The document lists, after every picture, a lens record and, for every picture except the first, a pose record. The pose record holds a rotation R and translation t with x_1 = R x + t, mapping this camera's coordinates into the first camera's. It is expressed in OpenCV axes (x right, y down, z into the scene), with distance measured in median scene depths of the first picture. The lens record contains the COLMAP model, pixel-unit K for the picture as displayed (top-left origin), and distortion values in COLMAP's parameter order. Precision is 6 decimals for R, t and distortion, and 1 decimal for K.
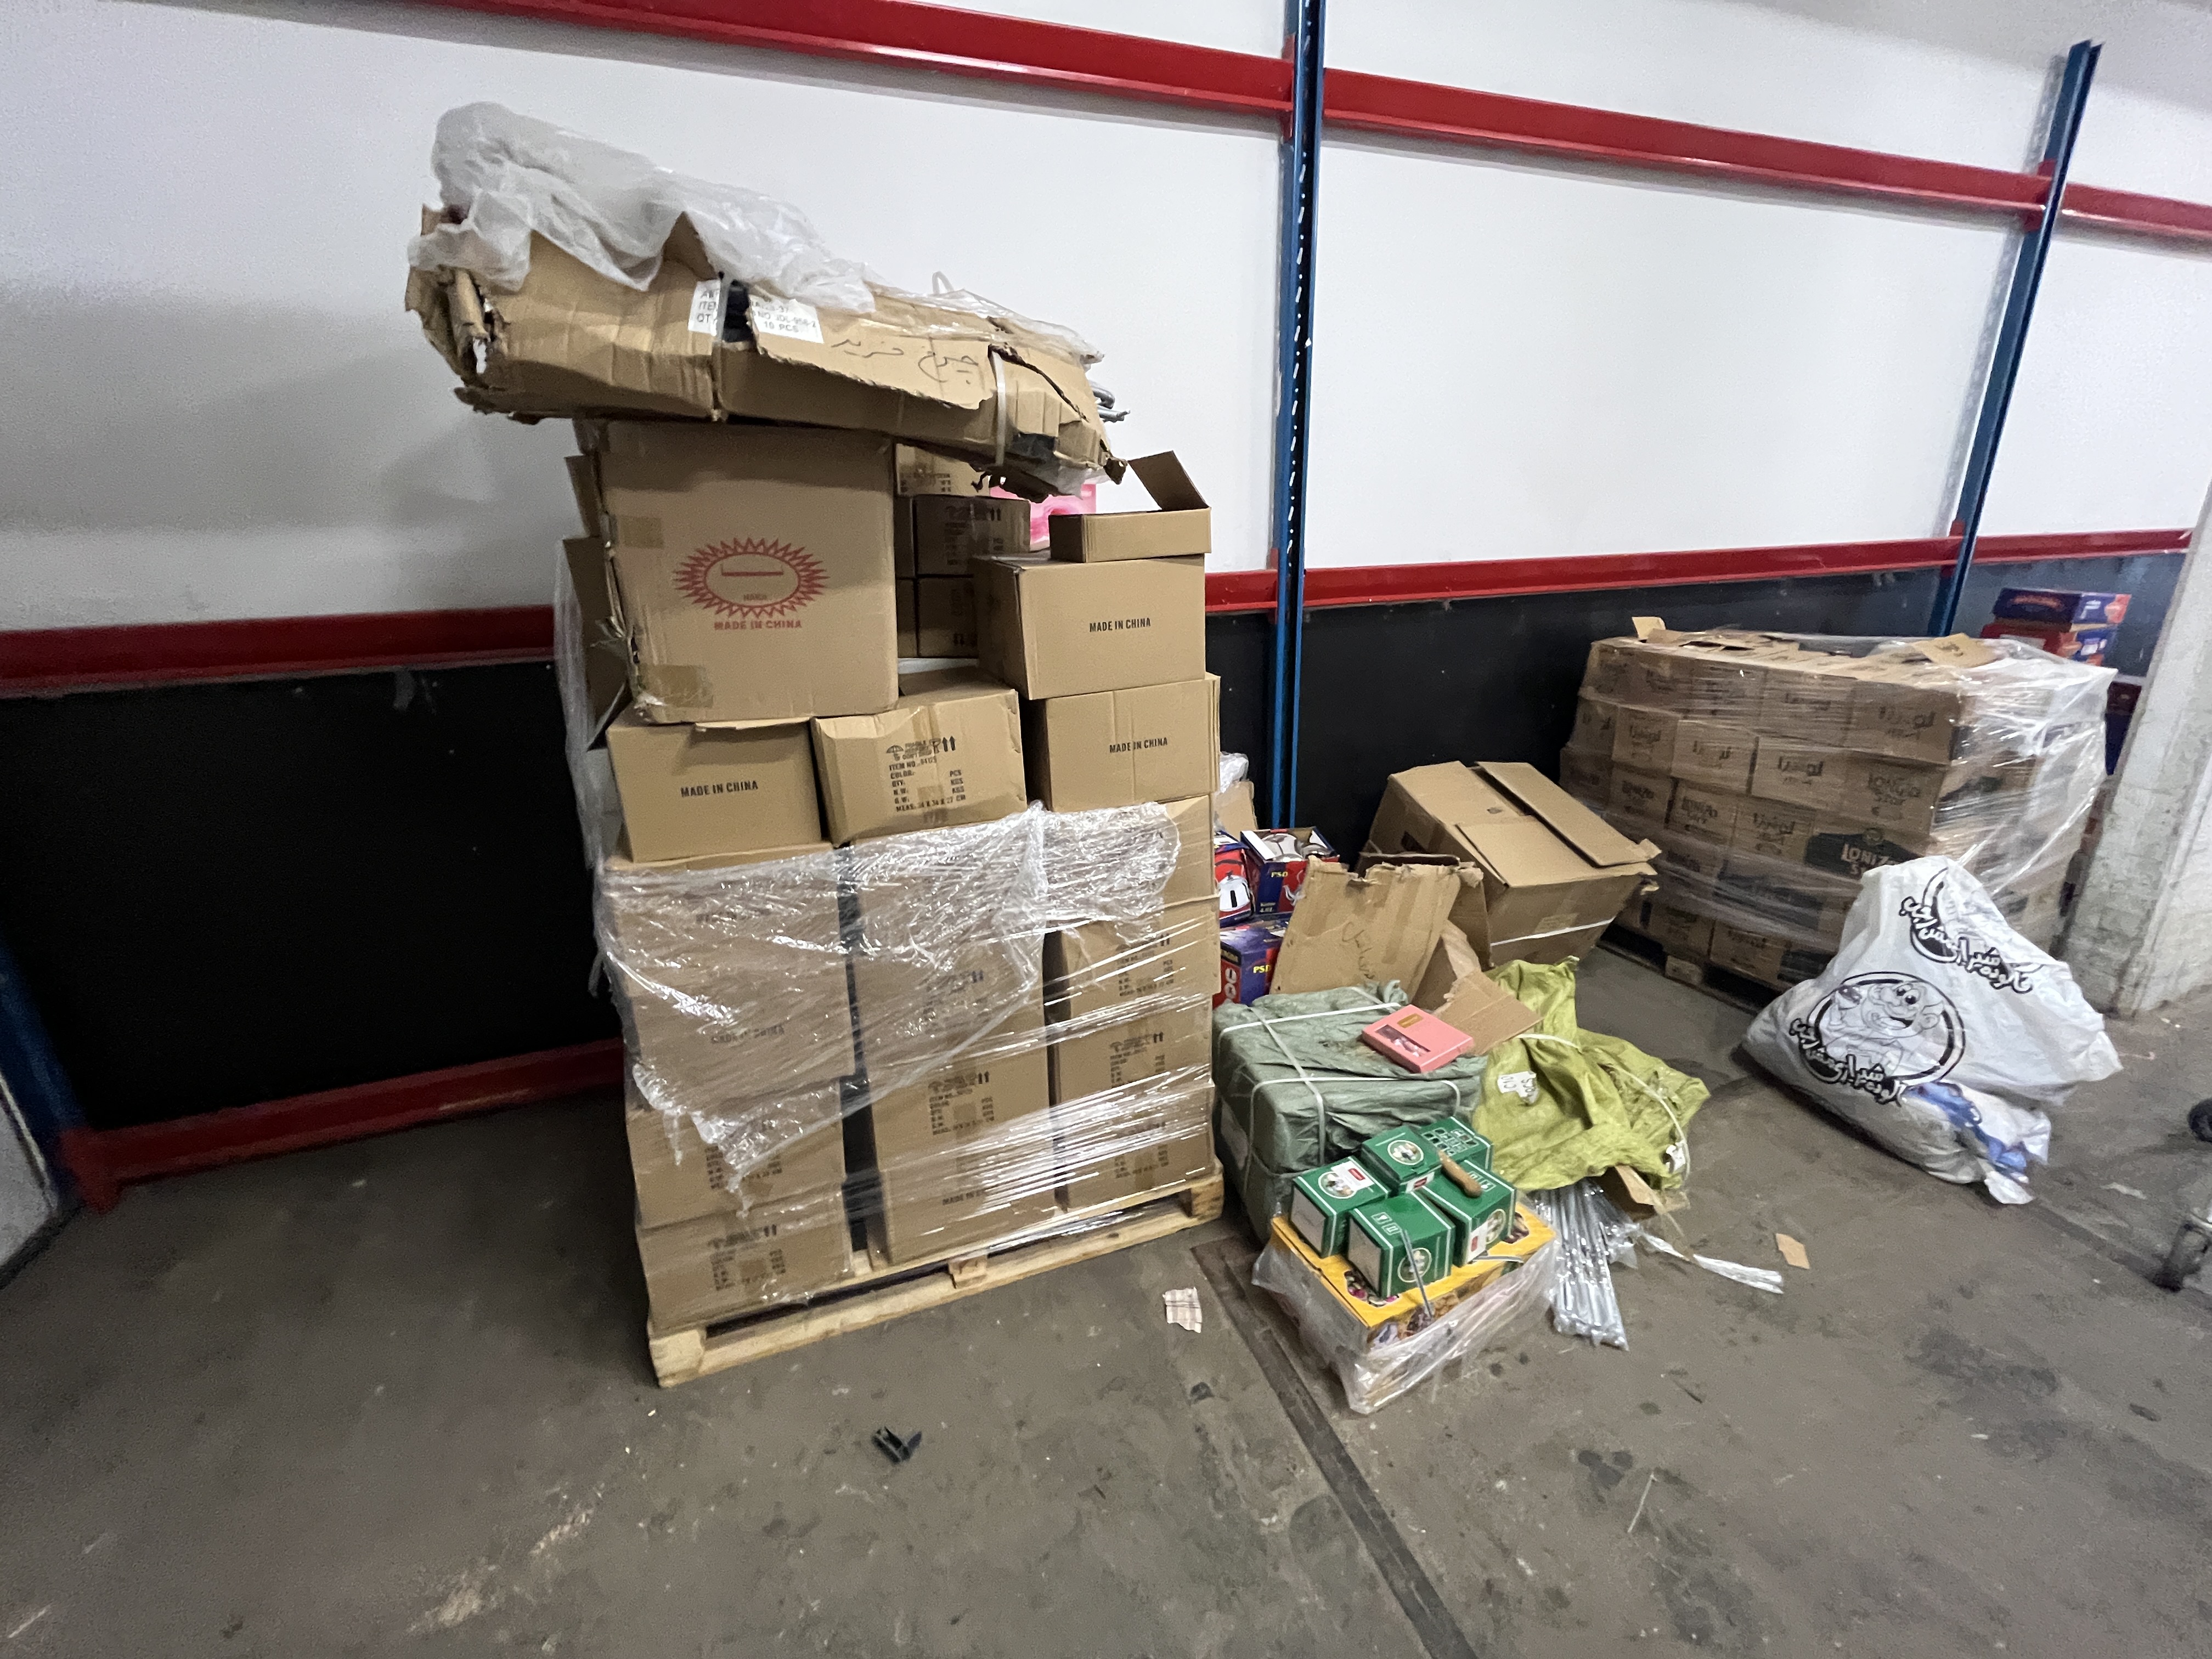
lens RADIAL K [[898.7, 0, 1109.2], [0, 898.7, 828.0], [0, 0, 1]] dist [-0.002402, -0.000040]
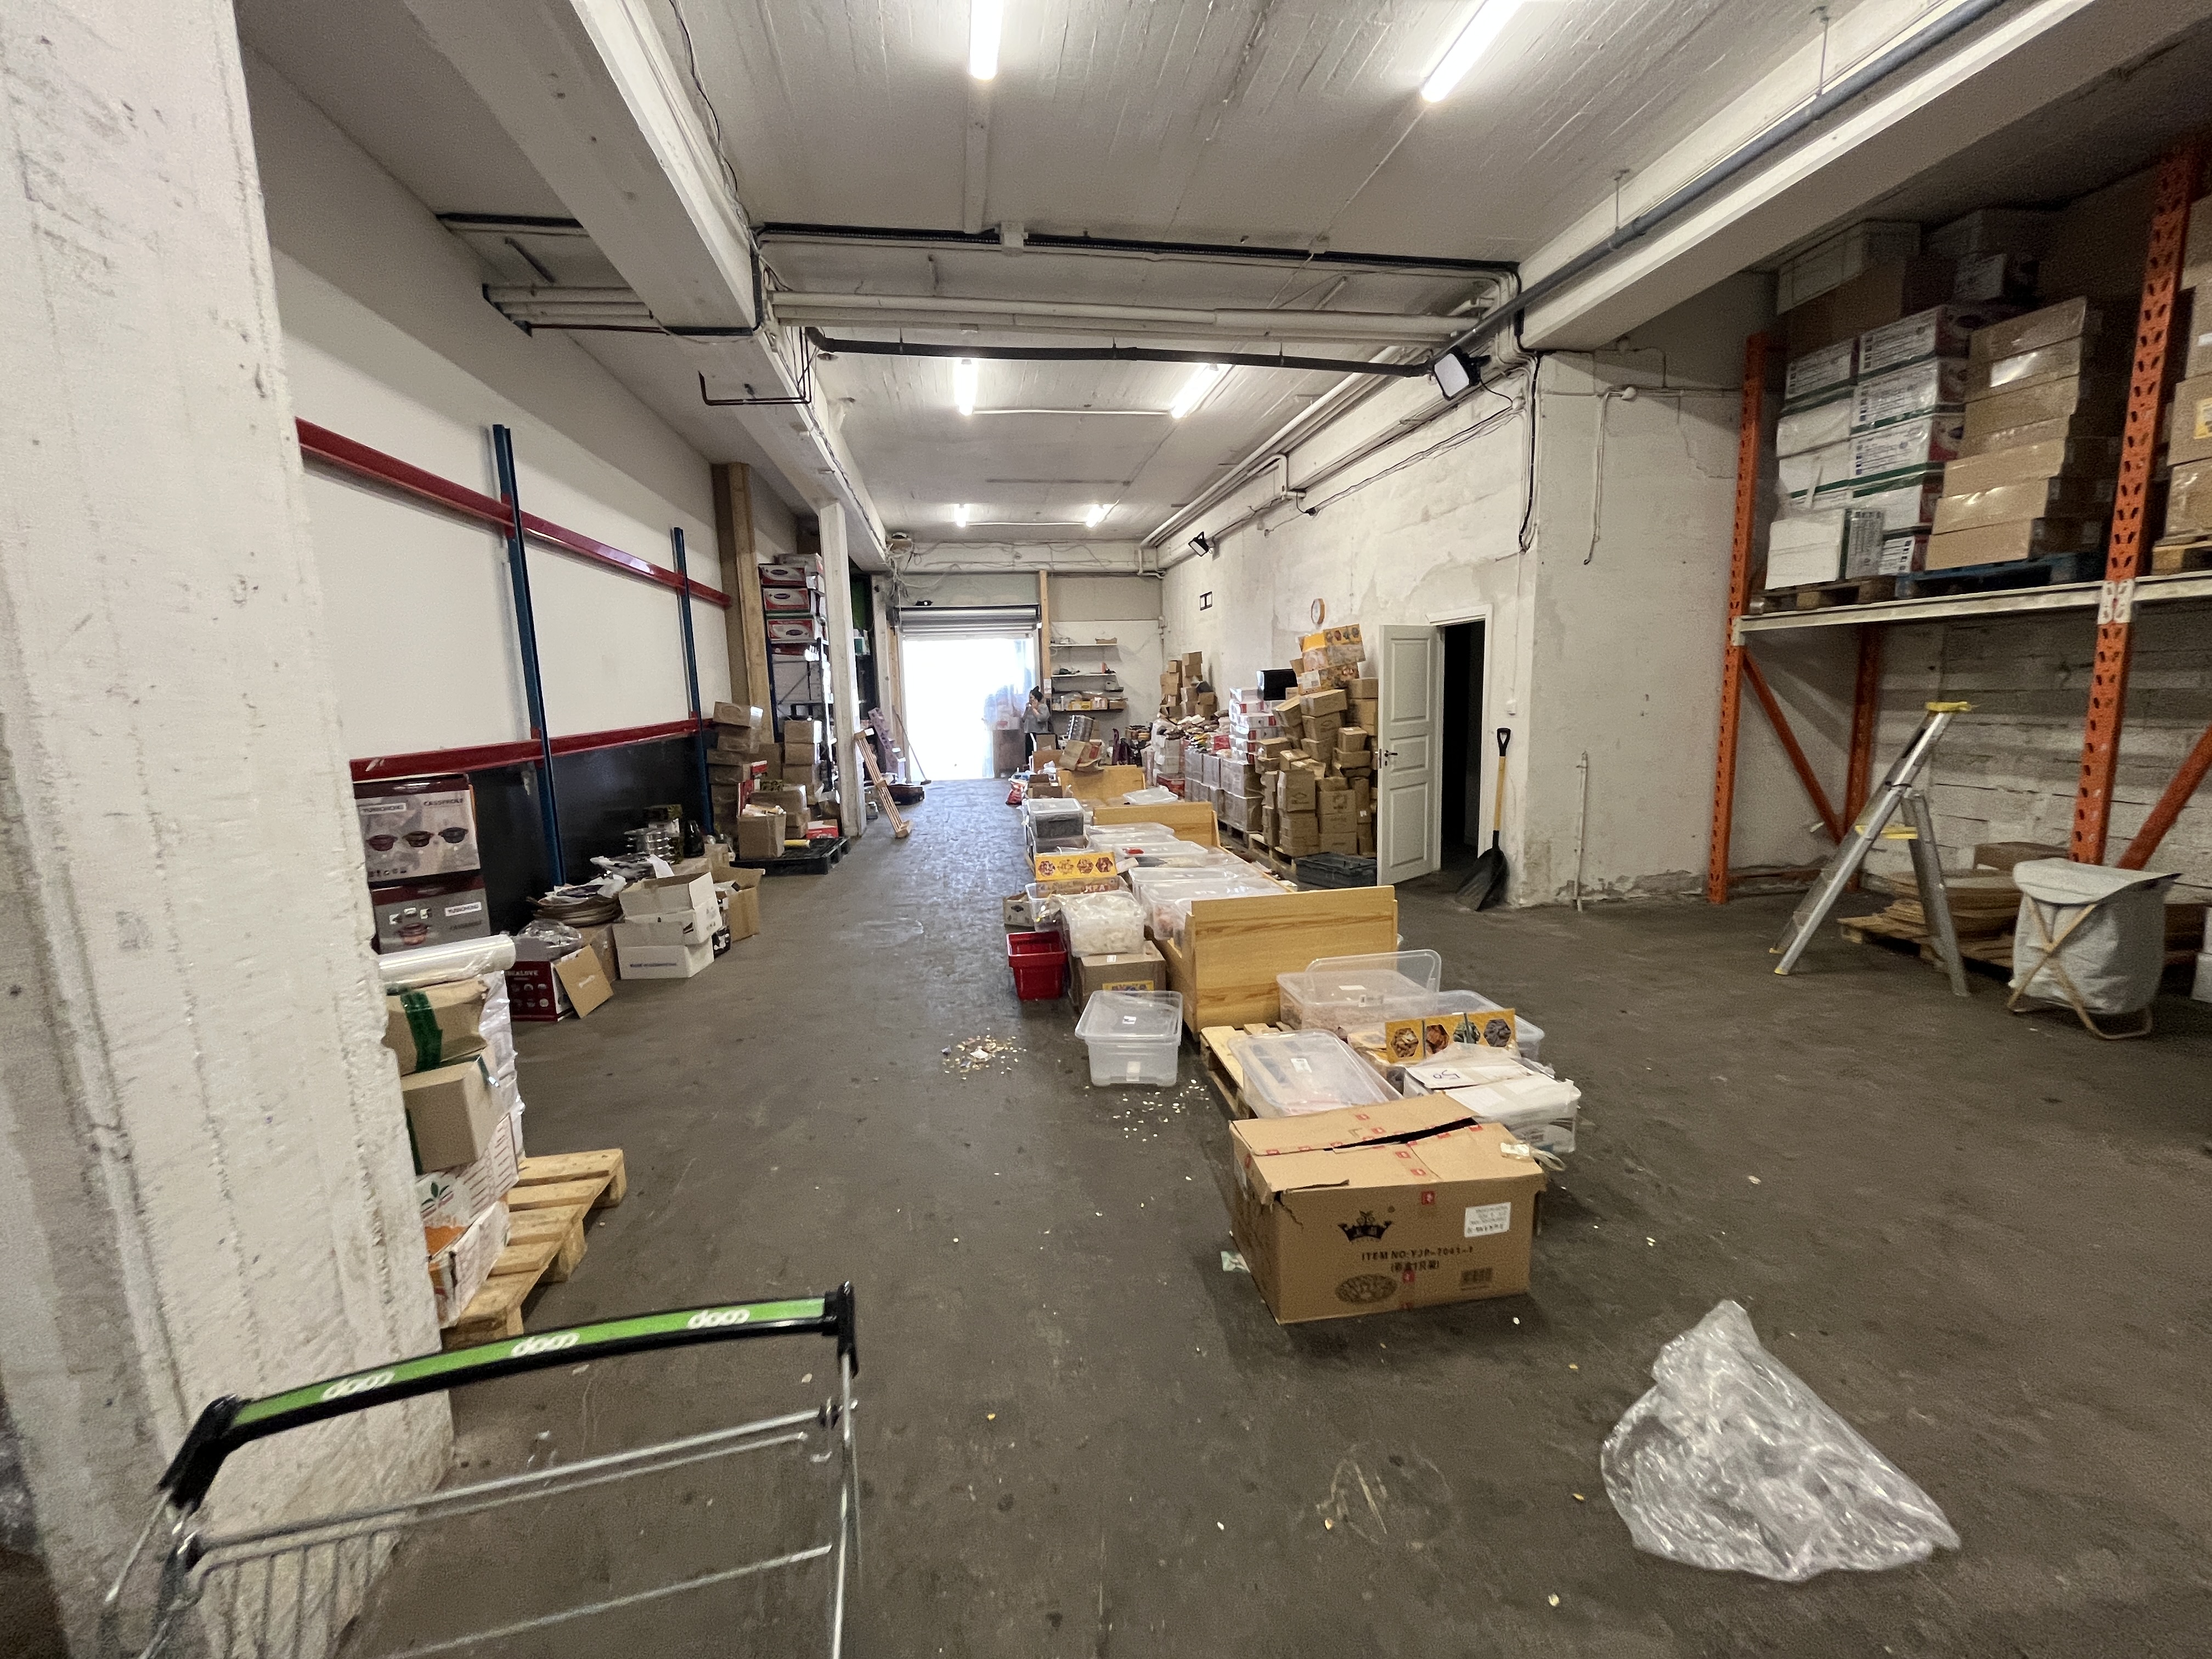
lens RADIAL K [[898.7, 0, 1108.9], [0, 898.7, 829.1], [0, 0, 1]] dist [-0.002402, -0.000040]
pose [[0.191984, -0.131830, 0.972504, 0.844639], [0.334168, 0.940503, 0.061524, -0.150743], [-0.922754, 0.313168, 0.224615, 0.310863]]
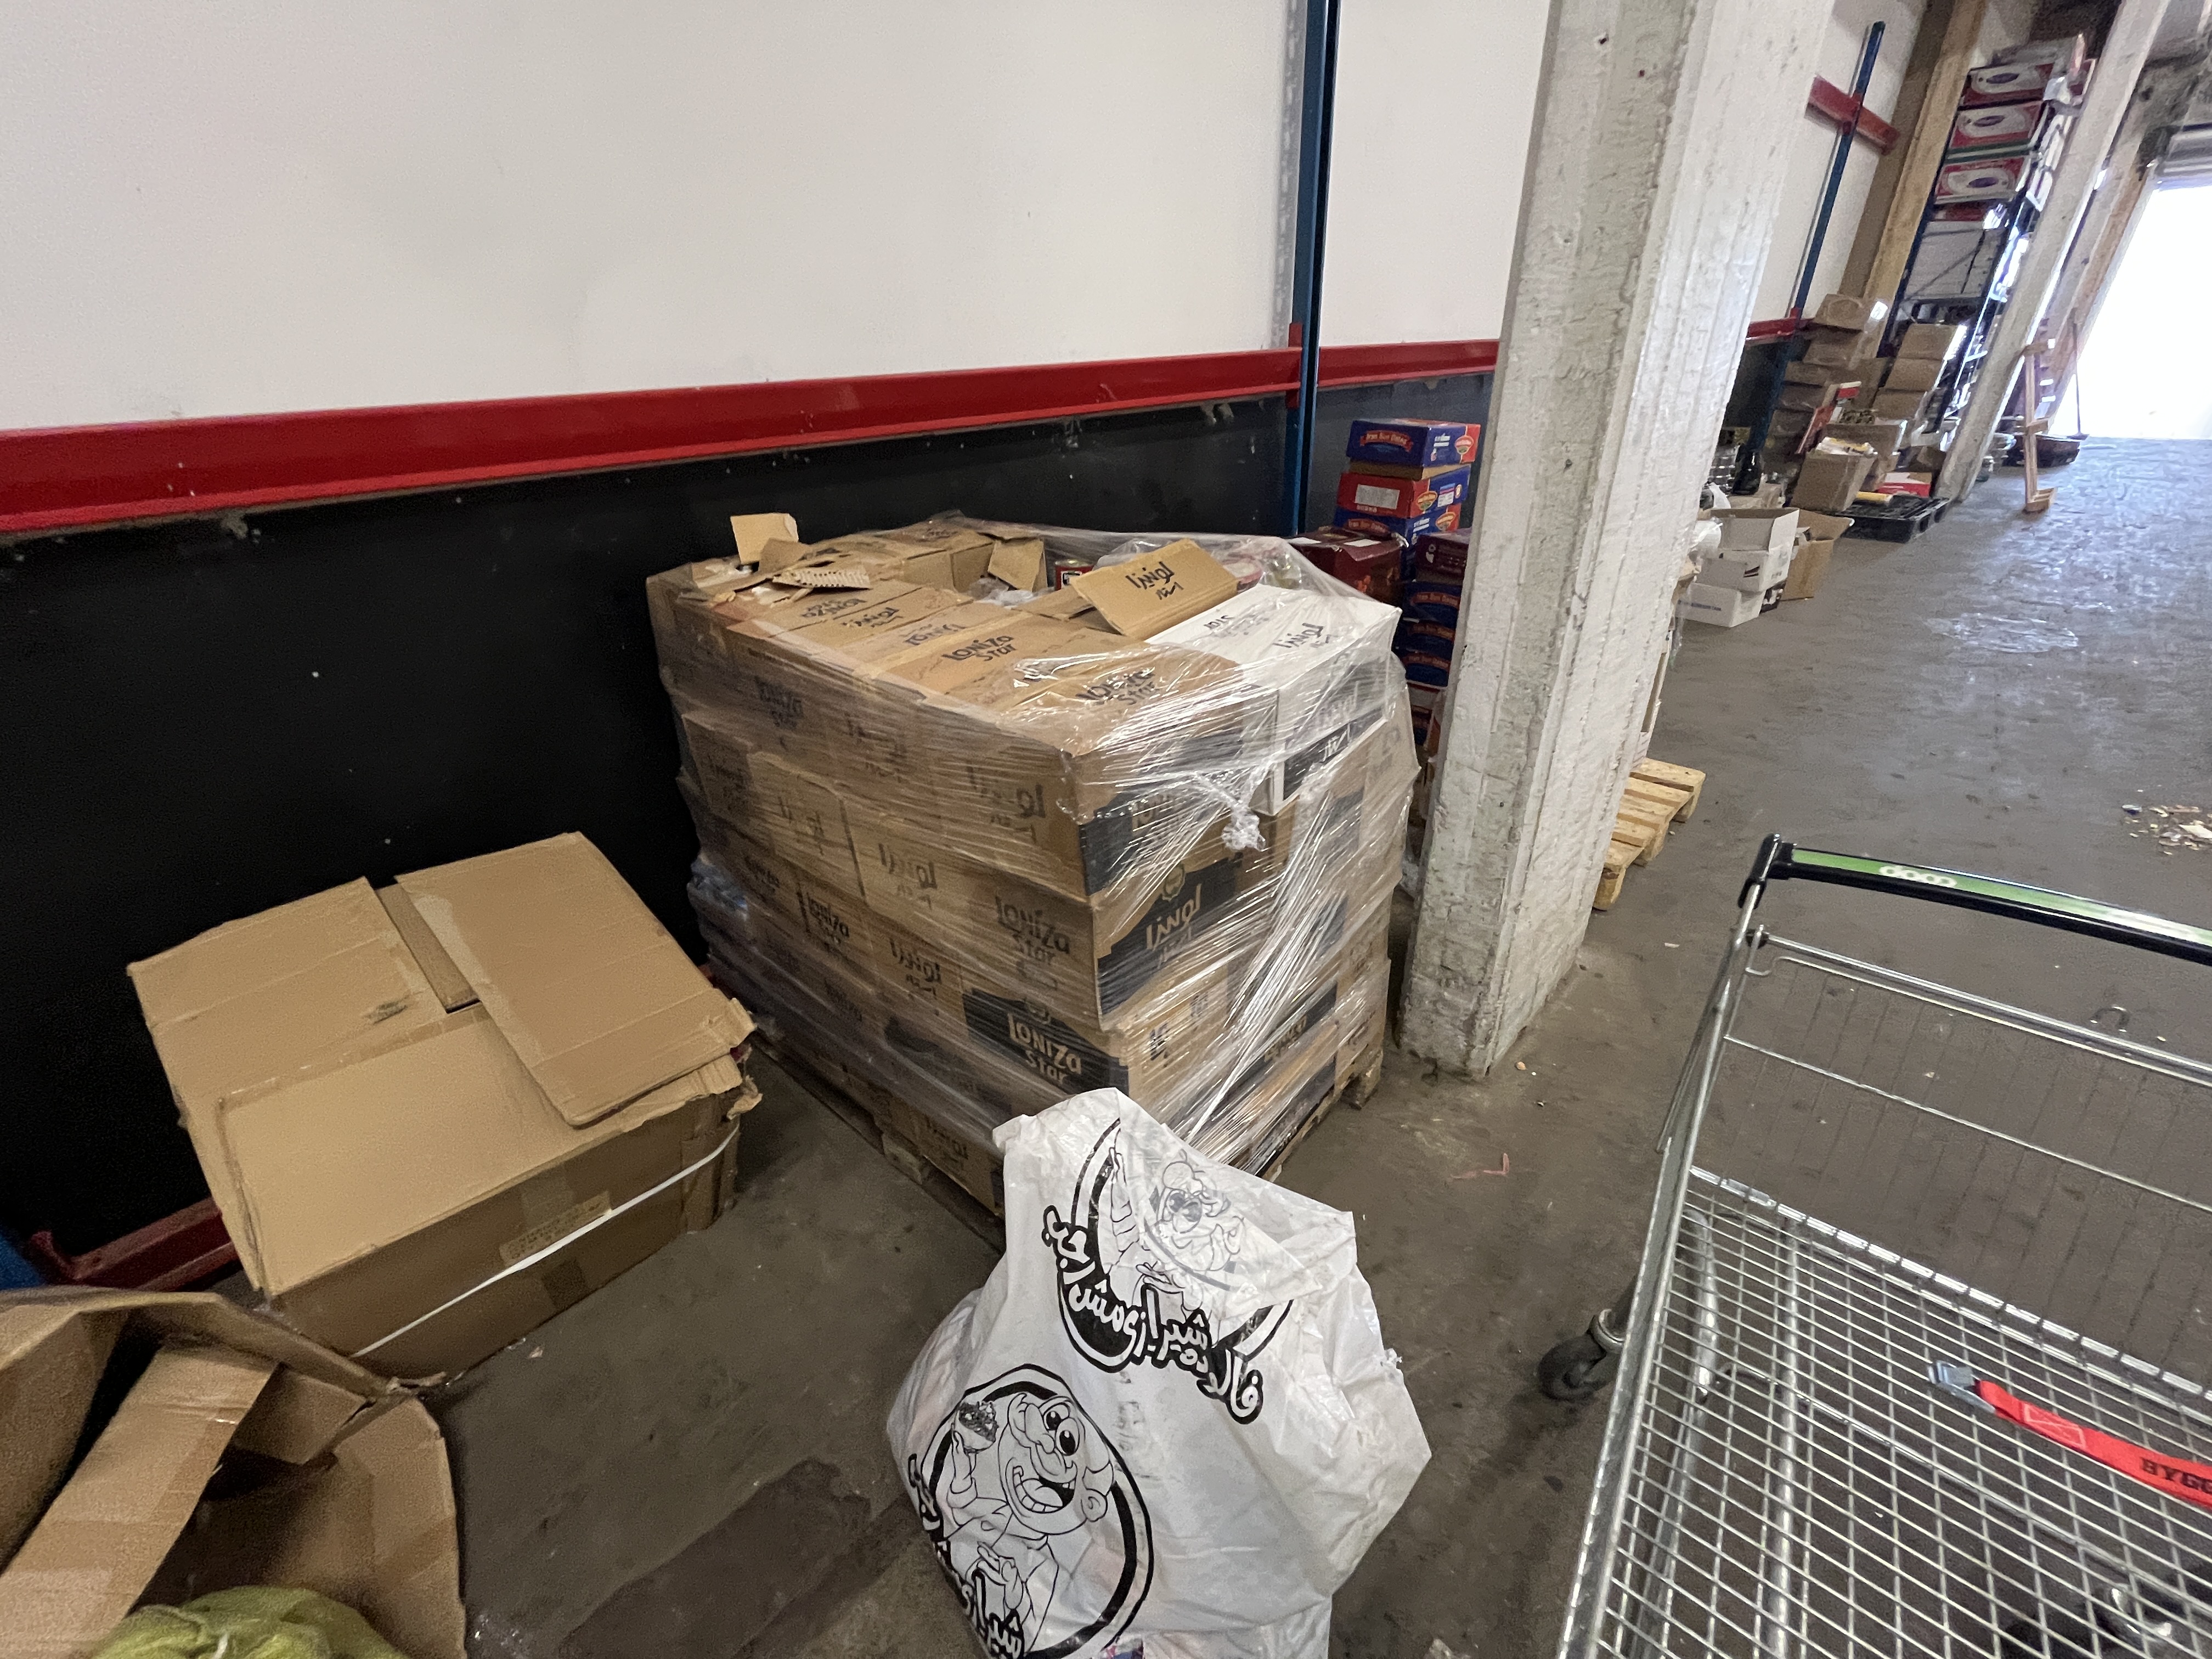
lens RADIAL K [[898.7, 0, 1106.7], [0, 898.7, 829.5], [0, 0, 1]] dist [-0.002402, -0.000040]
pose [[0.906896, -0.204556, 0.368371, 0.676038], [0.141234, 0.971252, 0.191629, -0.158207], [-0.396980, -0.121761, 0.909715, 0.519689]]
